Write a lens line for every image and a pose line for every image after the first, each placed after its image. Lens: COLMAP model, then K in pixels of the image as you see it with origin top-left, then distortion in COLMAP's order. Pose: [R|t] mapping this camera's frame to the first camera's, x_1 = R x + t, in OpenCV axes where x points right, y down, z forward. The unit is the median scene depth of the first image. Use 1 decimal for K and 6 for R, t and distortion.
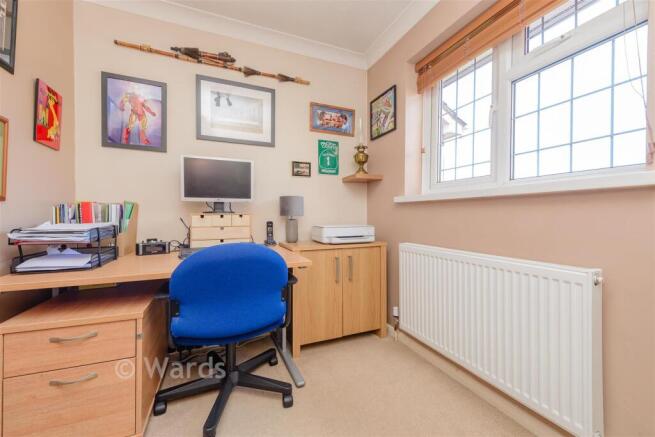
lens RADIAL K [[257.1, 0, 327.7], [0, 257.1, 216.7], [0, 0, 1]] dist [0.002379, -0.000058]
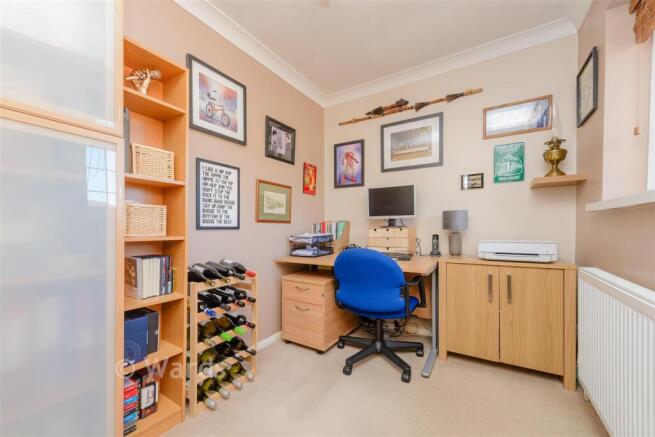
lens RADIAL K [[264.0, 0, 326.1], [0, 264.0, 228.1], [0, 0, 1]] dist [-0.000352, -0.000053]
pose [[0.570813, -0.000760, -0.821080, 0.475209], [0.002554, 0.999996, 0.000850, -0.011690], [0.821076, -0.002582, 0.570813, -0.036891]]
